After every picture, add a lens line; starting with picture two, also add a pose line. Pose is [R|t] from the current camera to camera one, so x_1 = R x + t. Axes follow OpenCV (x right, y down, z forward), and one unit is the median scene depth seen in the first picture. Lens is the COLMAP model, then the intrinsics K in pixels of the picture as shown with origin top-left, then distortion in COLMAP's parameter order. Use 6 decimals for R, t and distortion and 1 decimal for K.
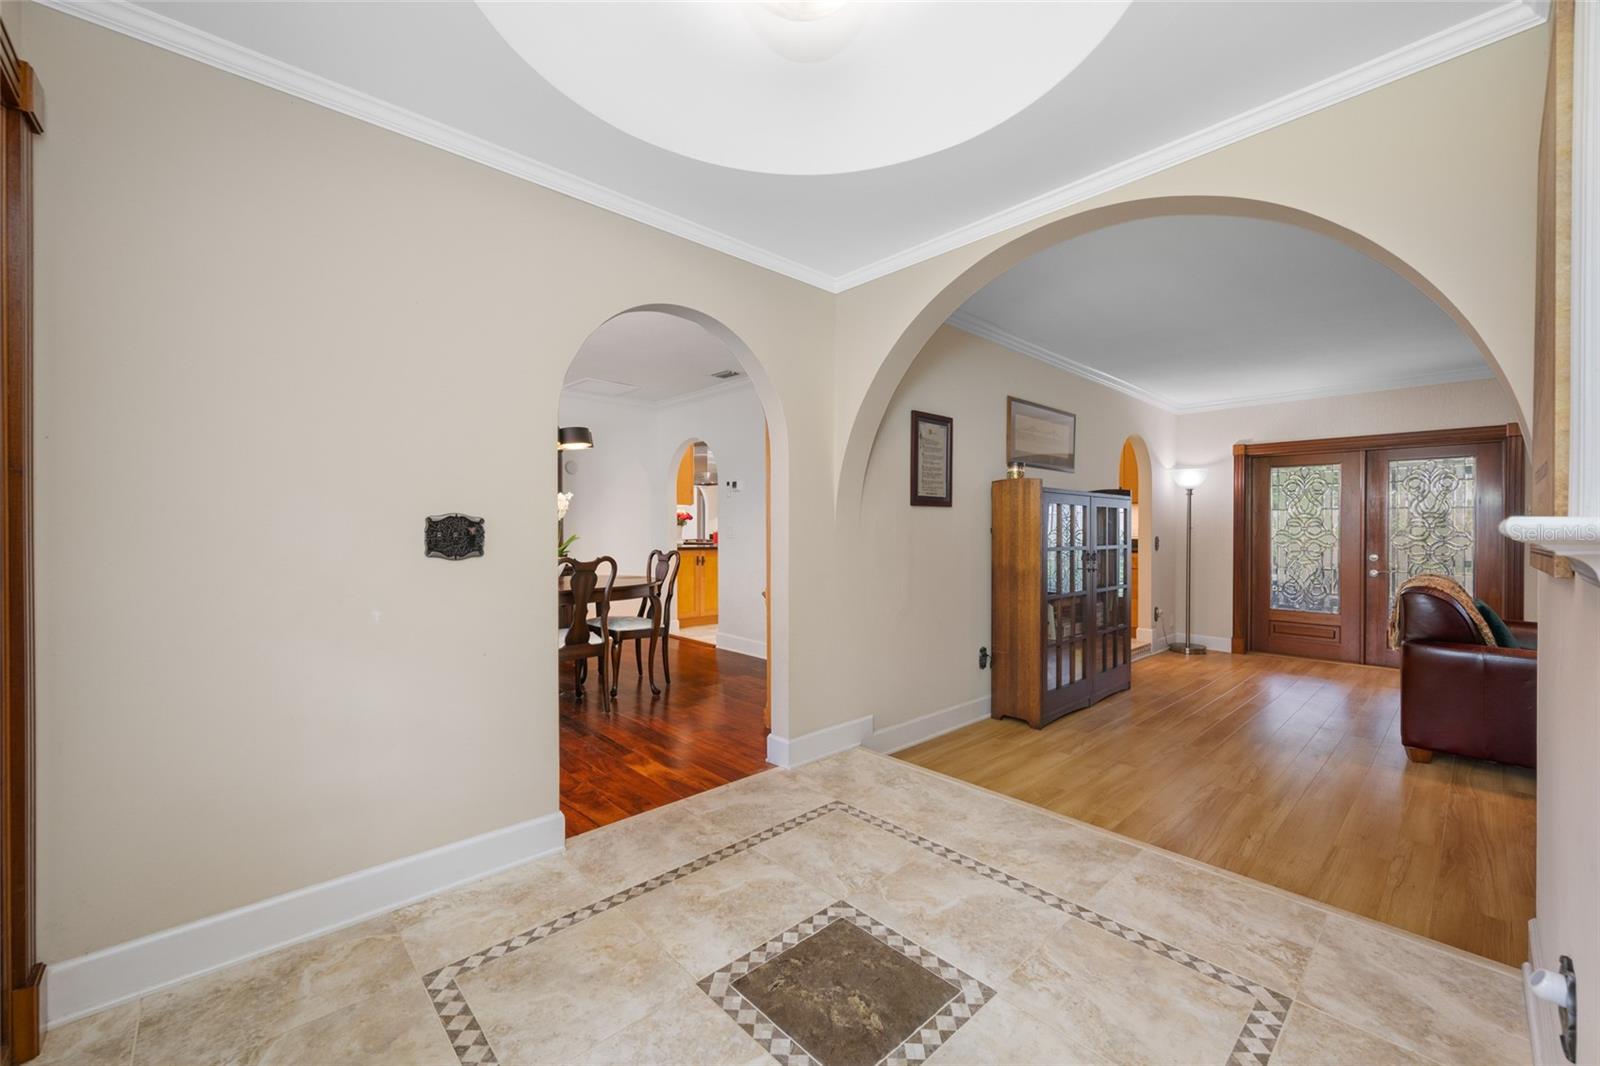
lens RADIAL K [[630.8, 0, 802.3], [0, 630.8, 532.4], [0, 0, 1]] dist [-0.001048, -0.000029]
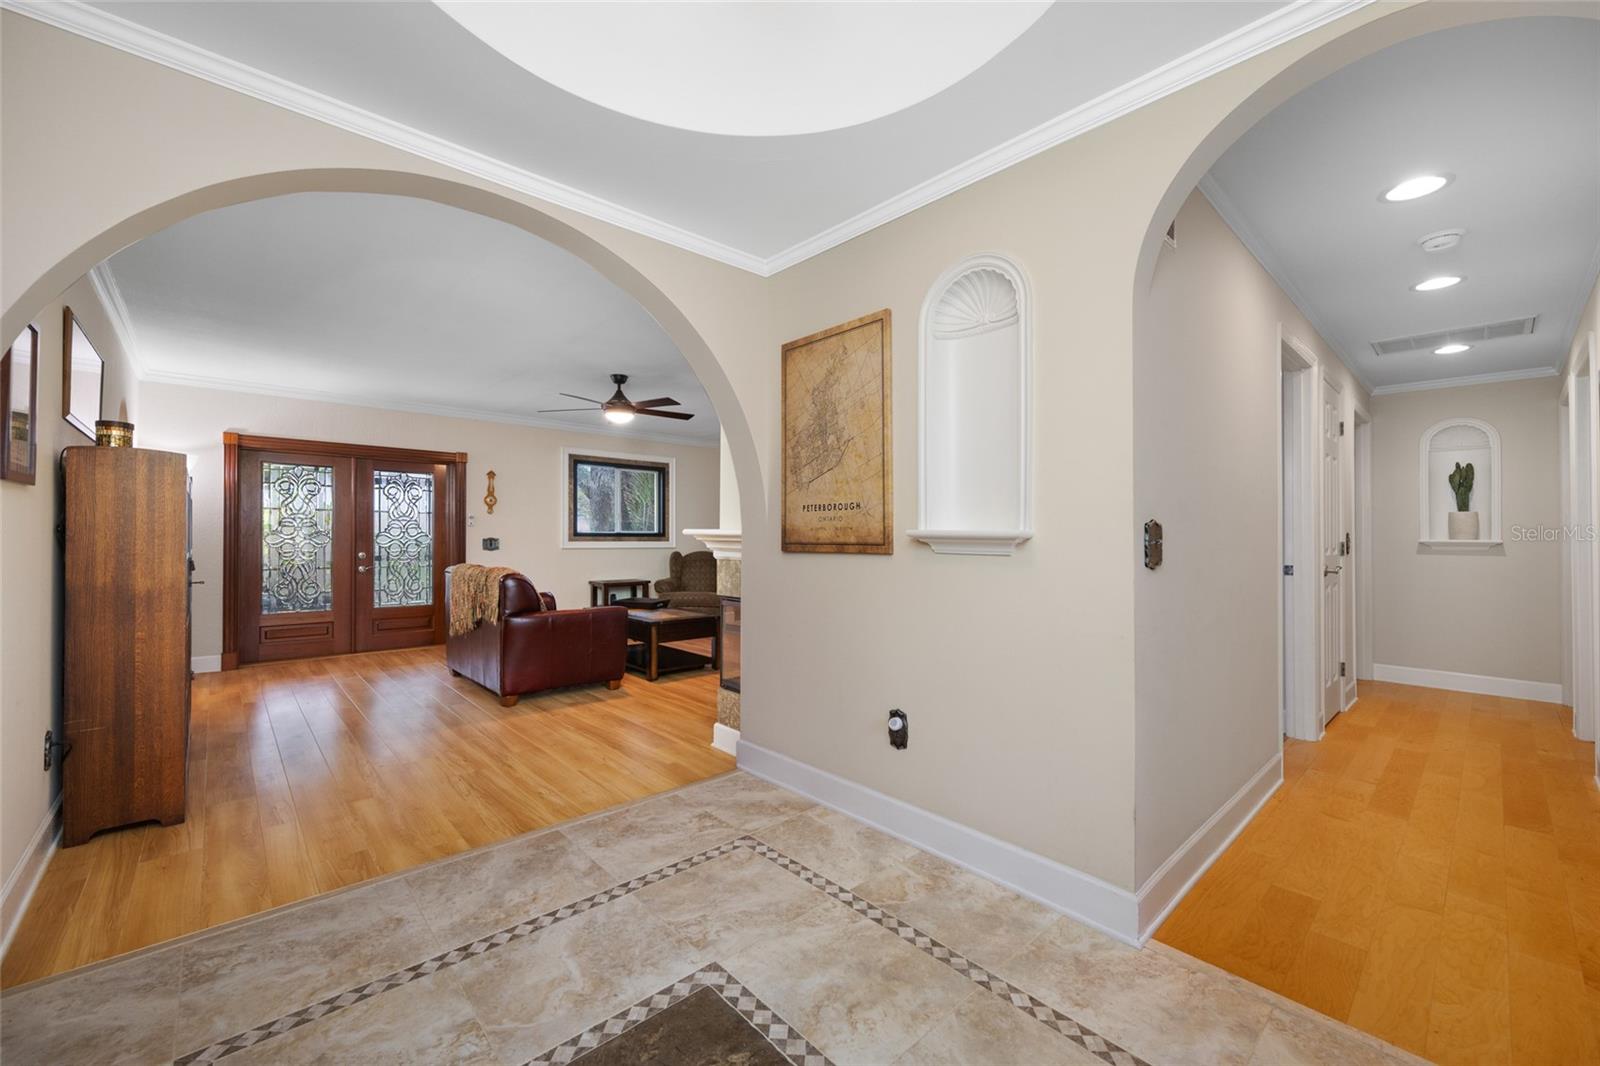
lens RADIAL K [[630.8, 0, 802.3], [0, 630.8, 532.4], [0, 0, 1]] dist [-0.001048, -0.000029]
pose [[0.015684, -0.000011, 0.999877, -0.528078], [-0.001209, 0.999999, 0.000030, -0.001780], [-0.999876, -0.001210, 0.015684, 0.577834]]
